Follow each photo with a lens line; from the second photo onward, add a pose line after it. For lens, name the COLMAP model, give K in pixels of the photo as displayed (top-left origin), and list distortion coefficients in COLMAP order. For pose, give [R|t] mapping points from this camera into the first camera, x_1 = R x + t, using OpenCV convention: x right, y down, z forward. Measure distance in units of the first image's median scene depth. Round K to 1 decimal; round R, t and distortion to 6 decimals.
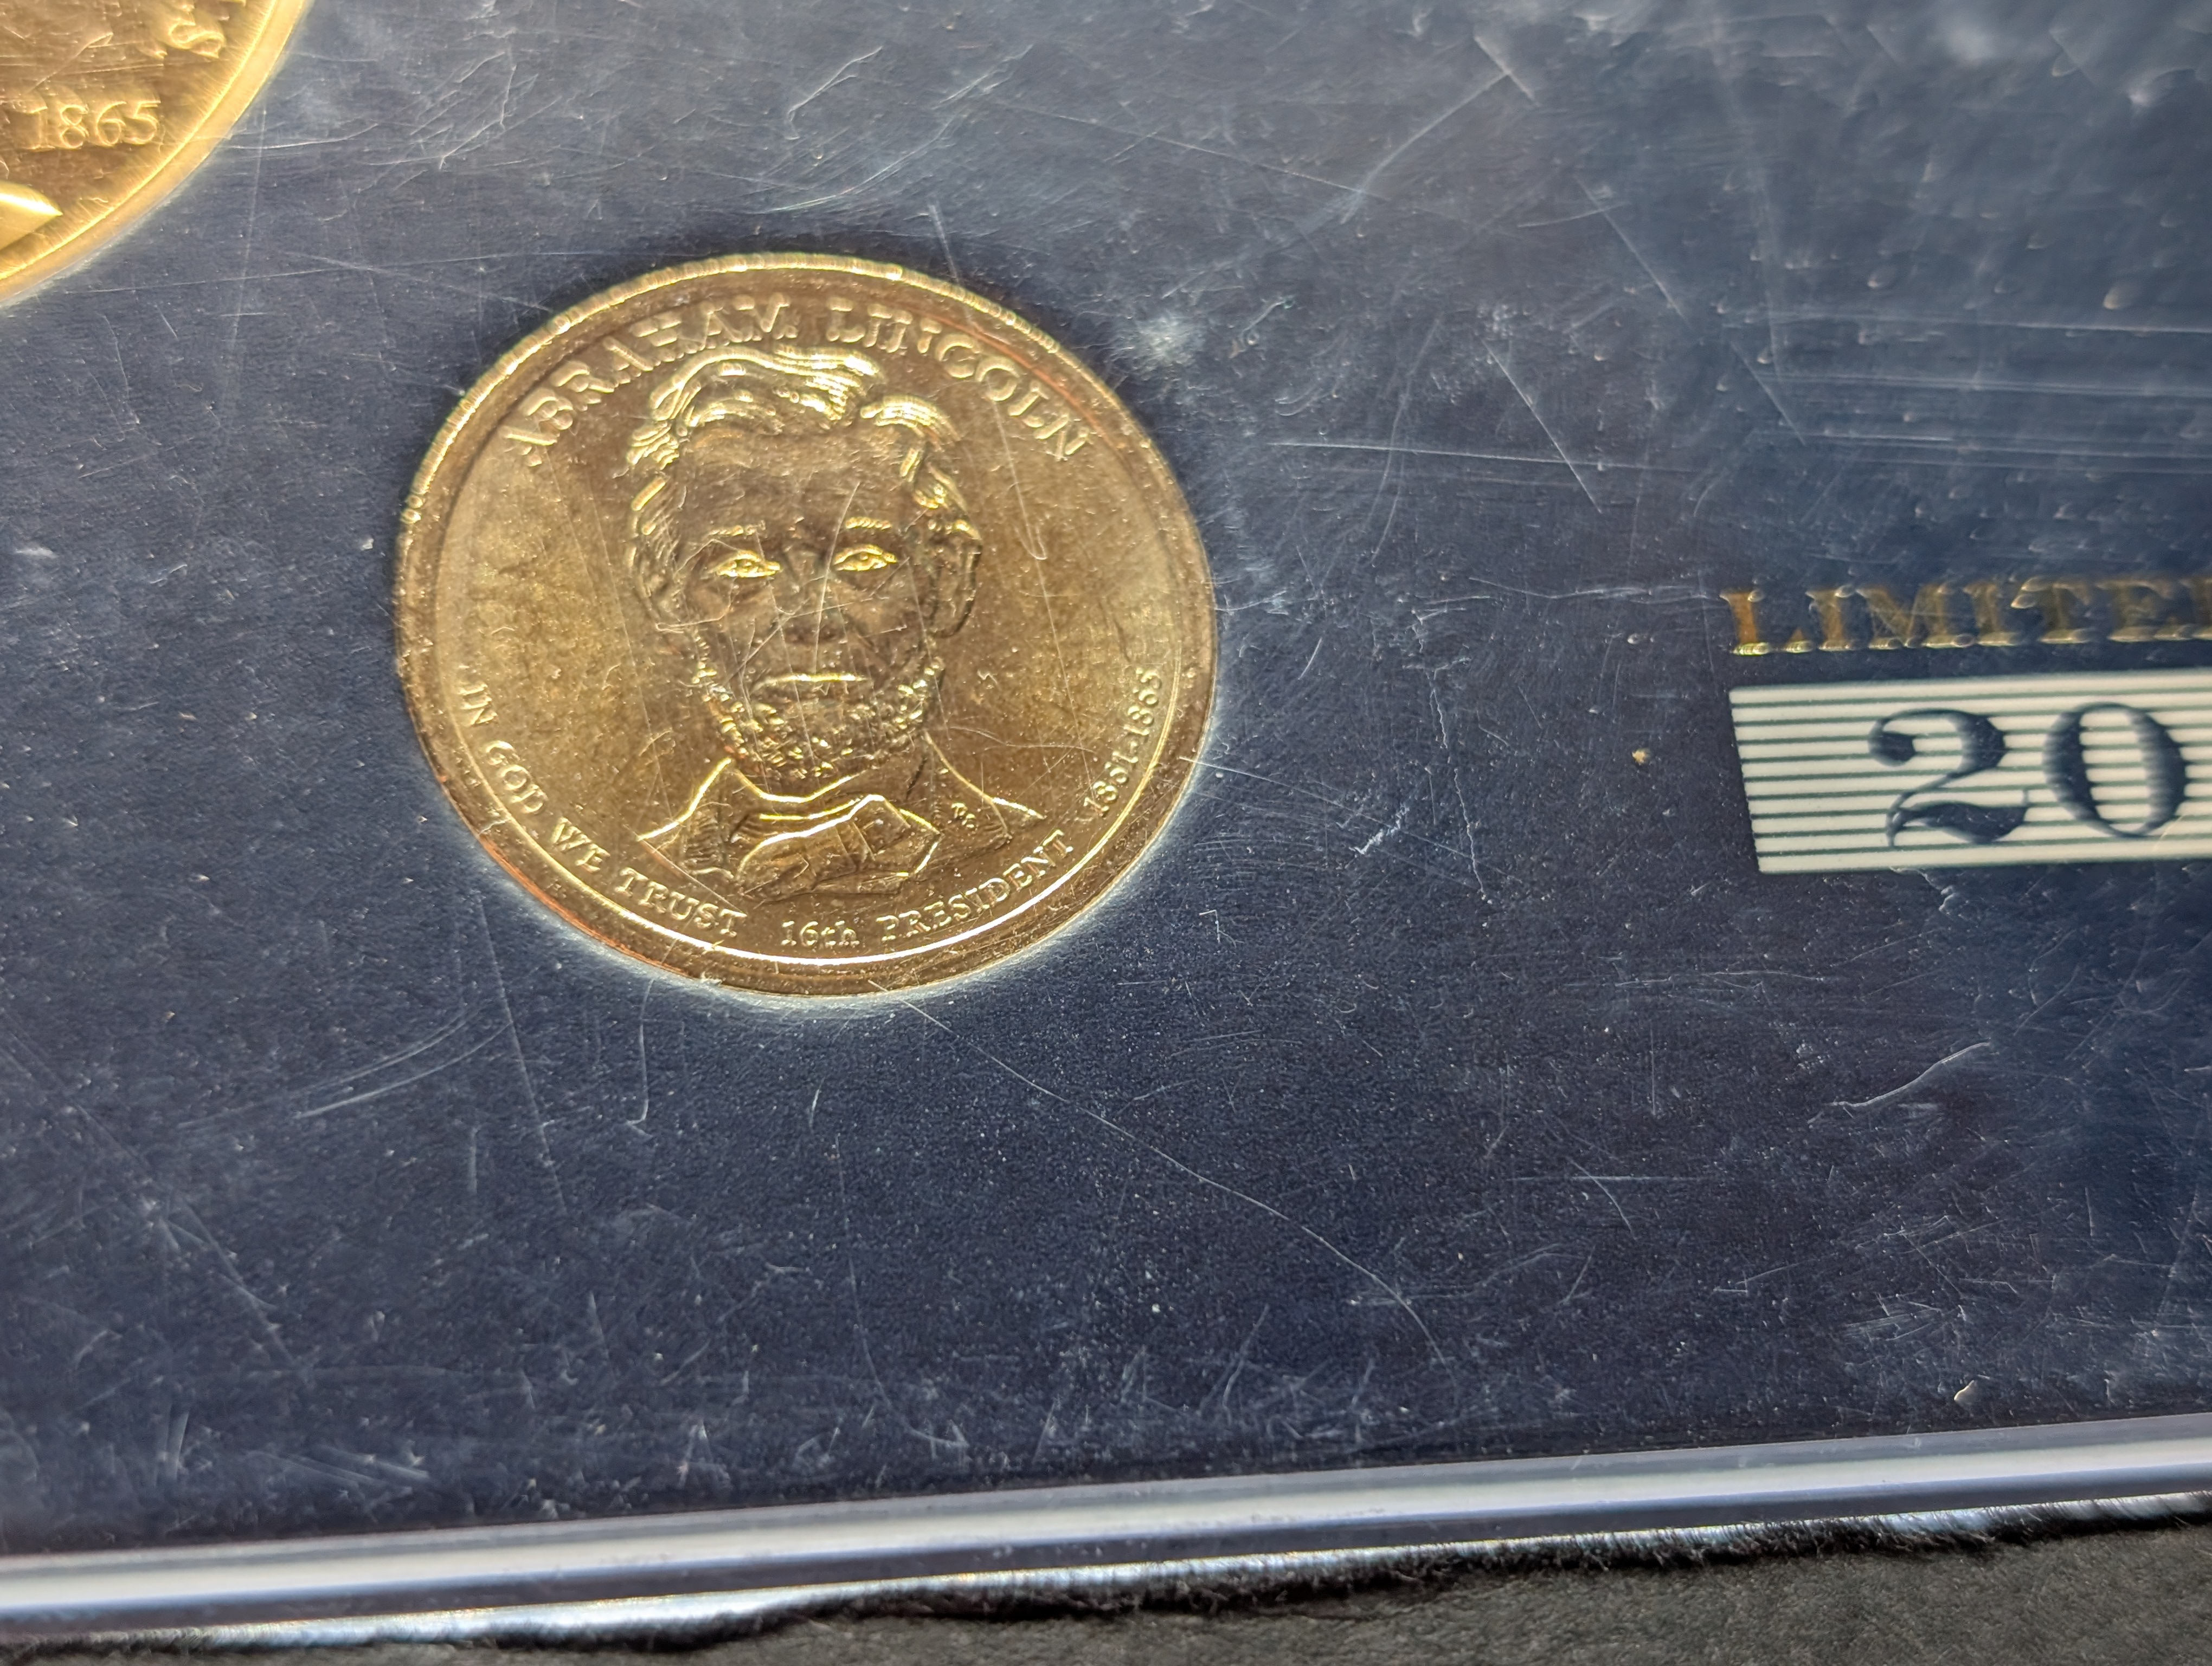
lens RADIAL K [[3203.3, 0, 1106.0], [0, 3203.3, 833.0], [0, 0, 1]] dist [0.166080, -0.647340]
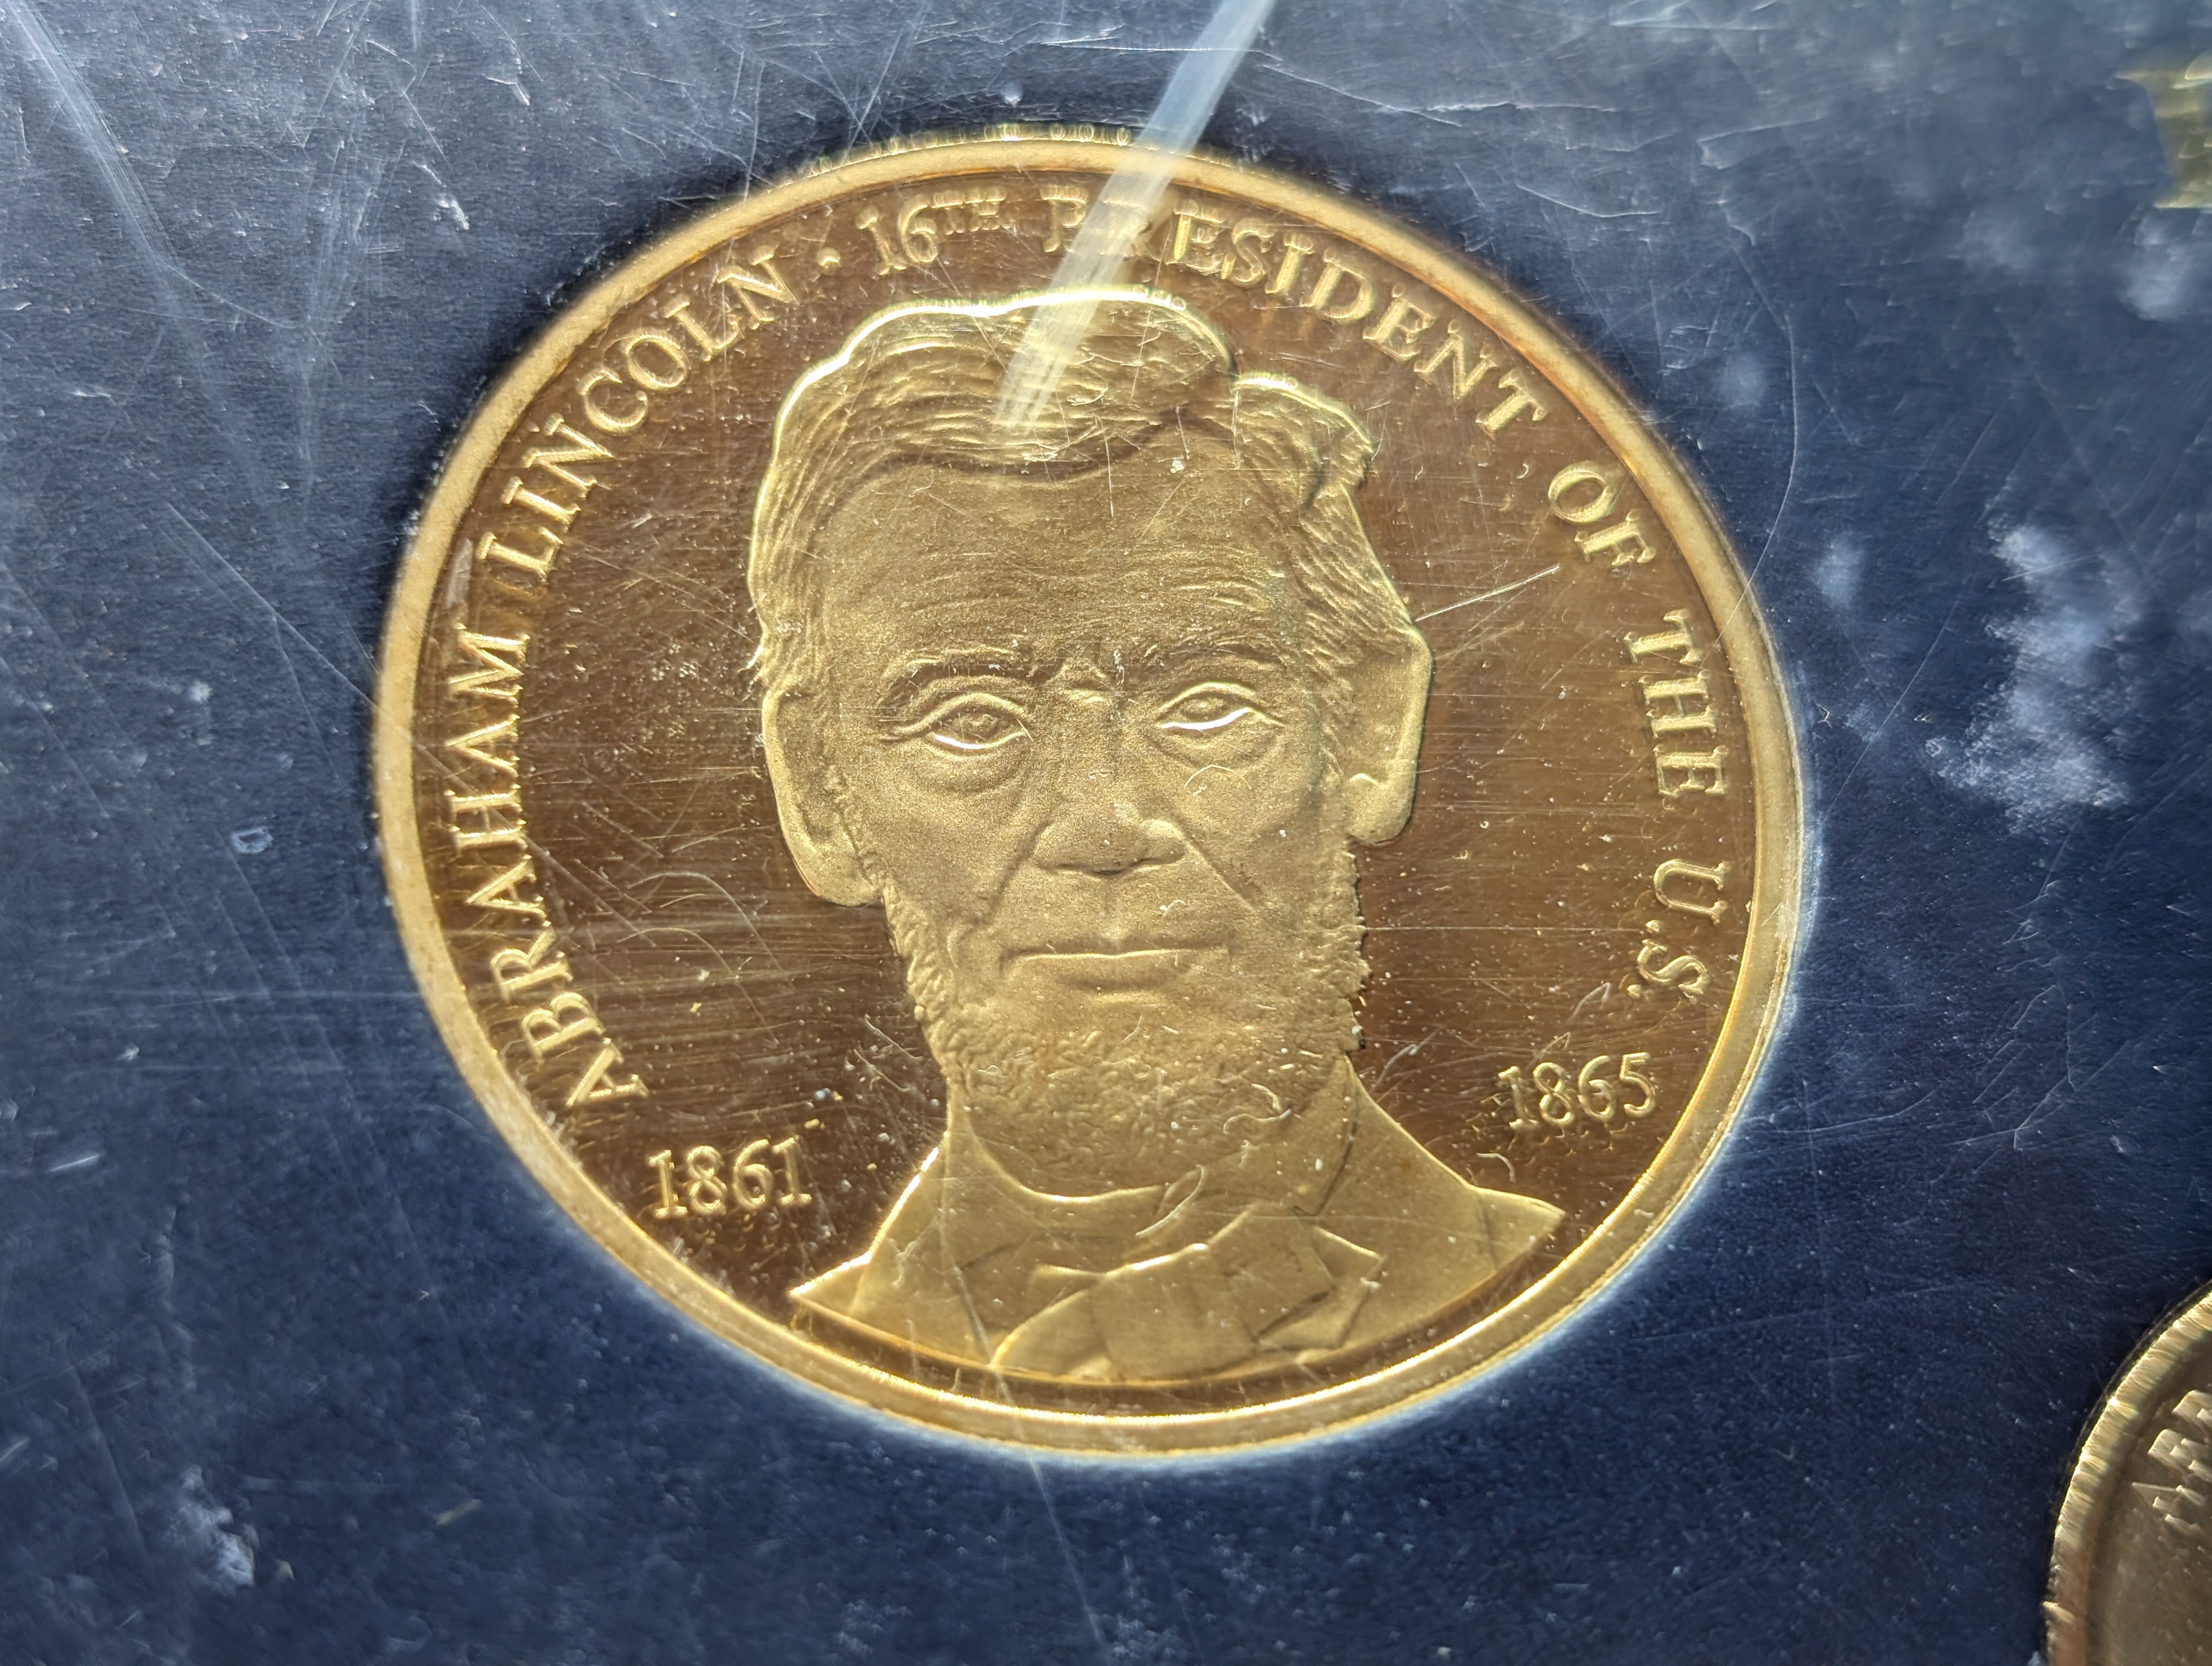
lens RADIAL K [[3161.1, 0, 1106.0], [0, 3161.1, 833.0], [0, 0, 1]] dist [0.131043, -0.694988]
pose [[0.999344, -0.018331, 0.031248, -0.474743], [0.017938, 0.999757, 0.012804, -0.307567], [-0.031475, -0.012235, 0.999430, 0.184440]]
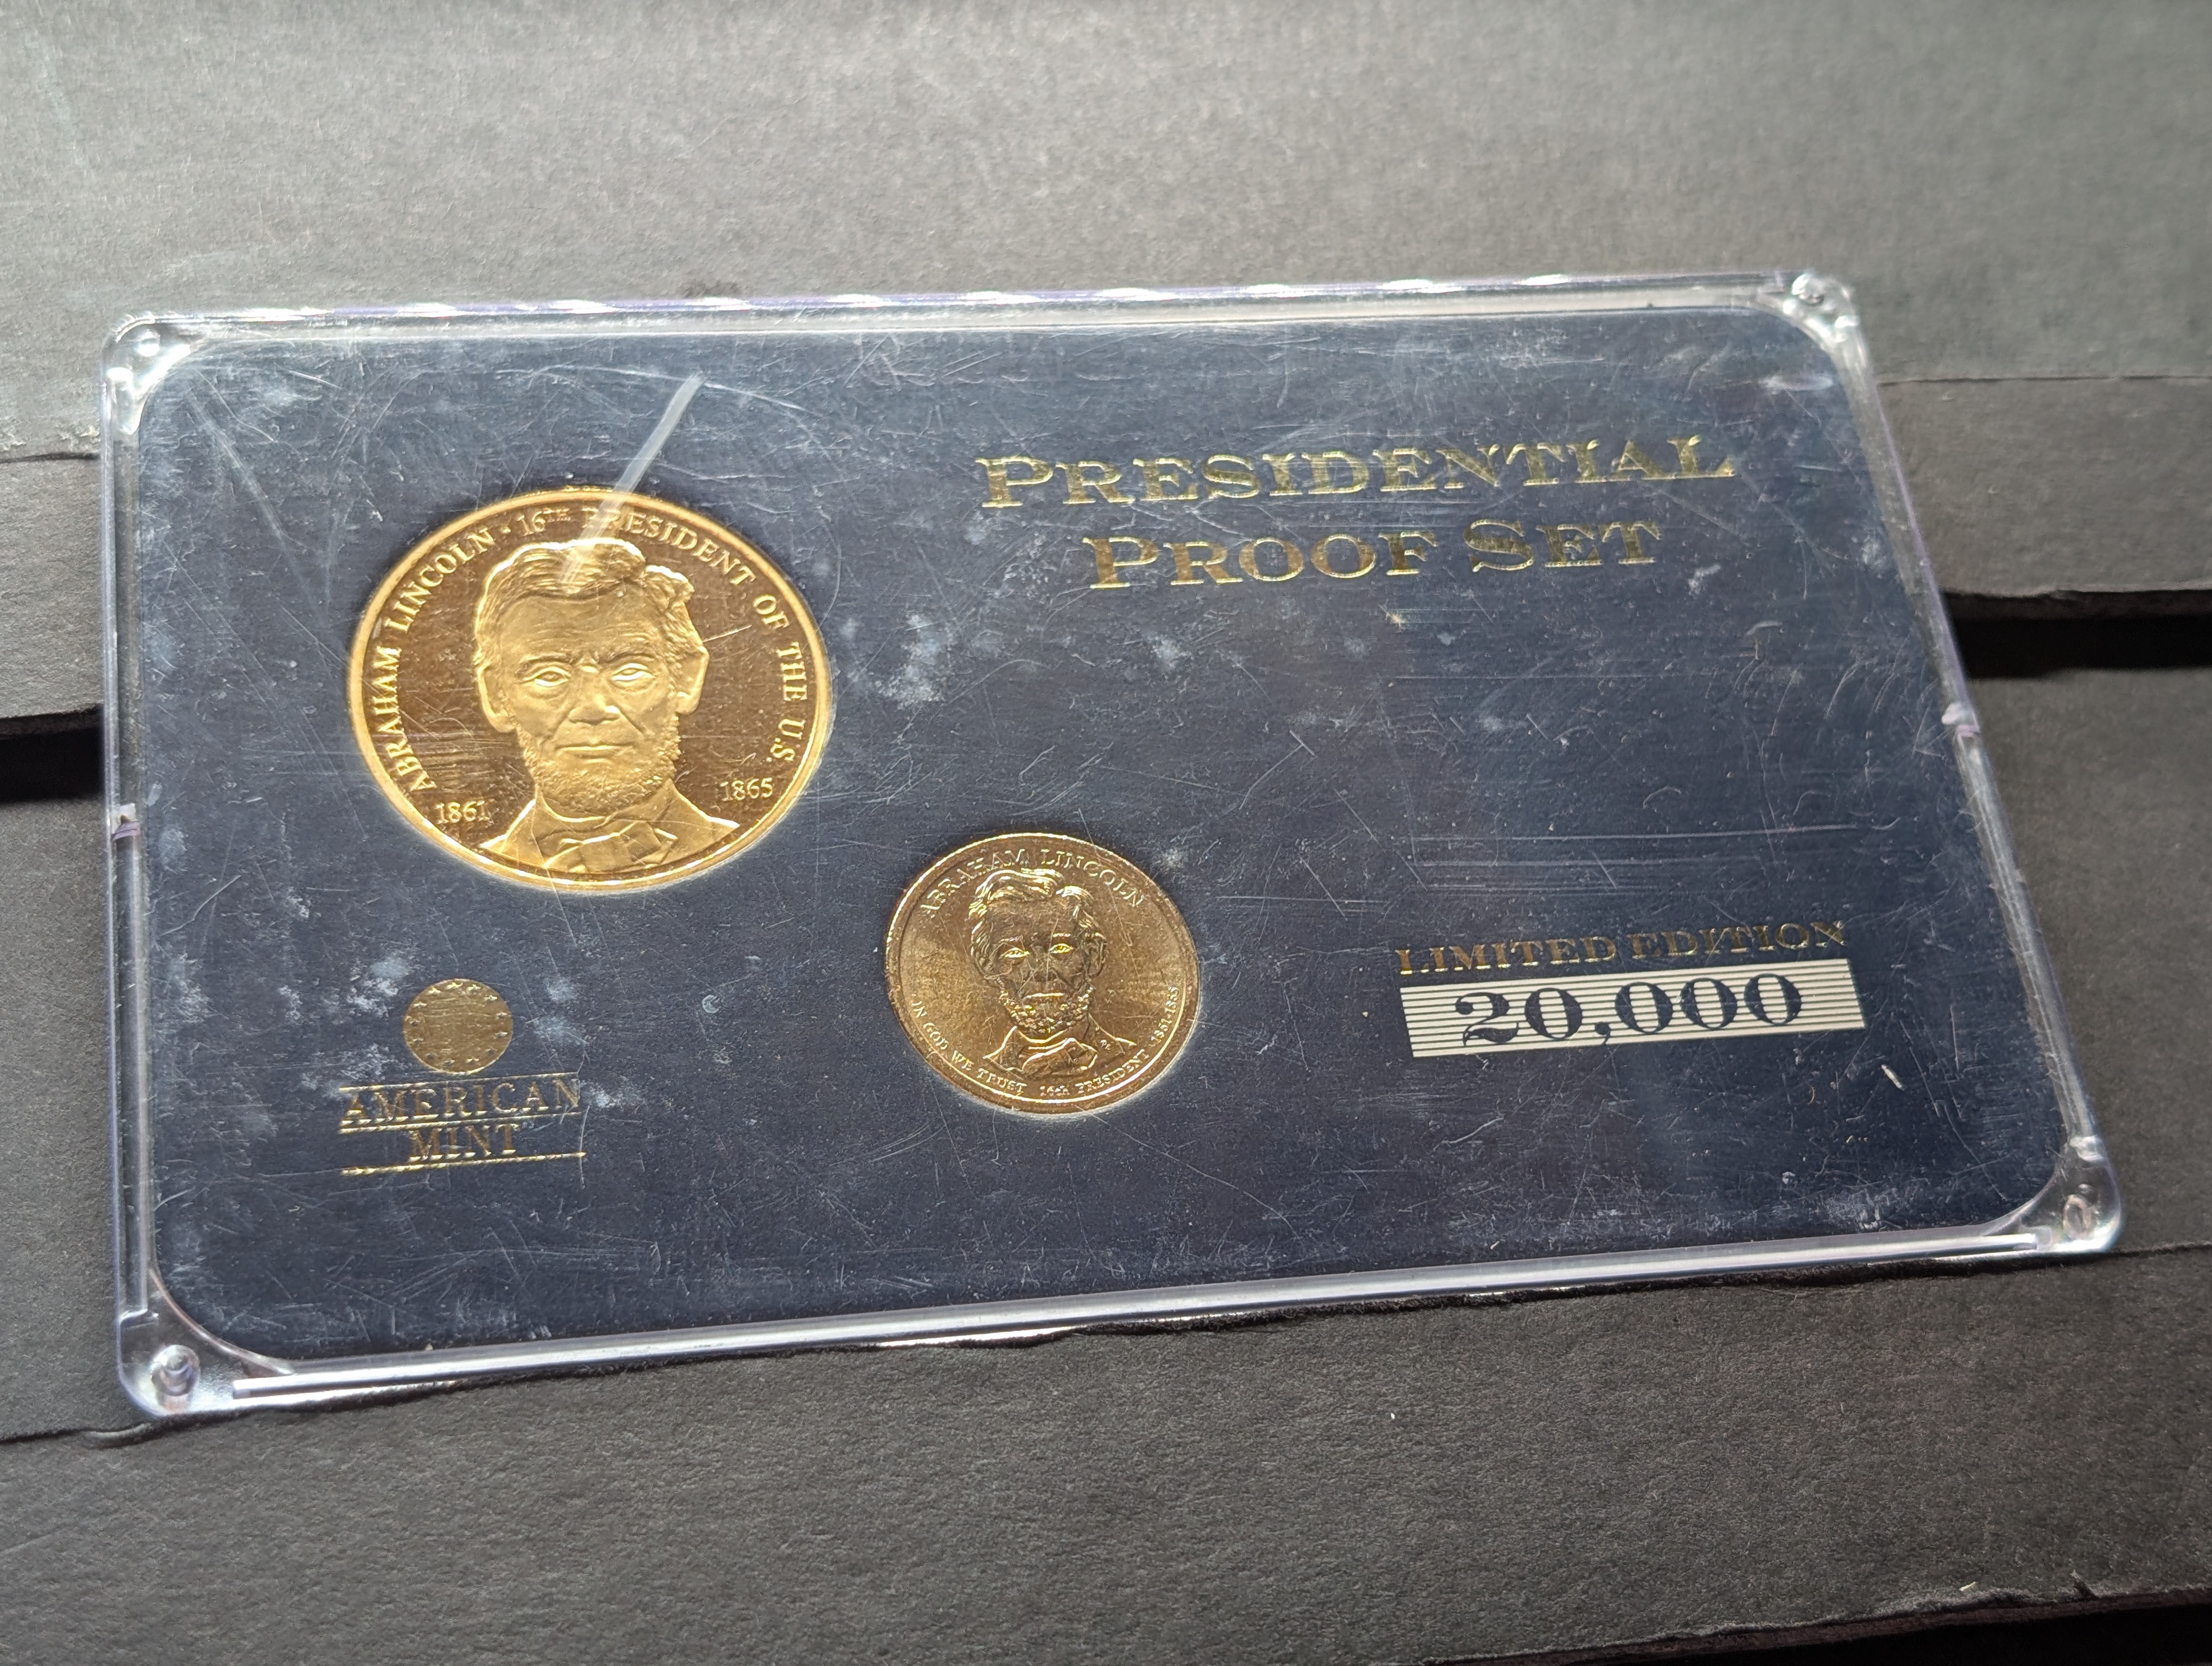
lens RADIAL K [[3203.3, 0, 1106.0], [0, 3203.3, 833.0], [0, 0, 1]] dist [0.166080, -0.647340]
pose [[0.998610, -0.035059, 0.039368, -0.137478], [0.039768, 0.991230, -0.126024, 0.148043], [-0.034605, 0.127414, 0.991246, -1.559624]]
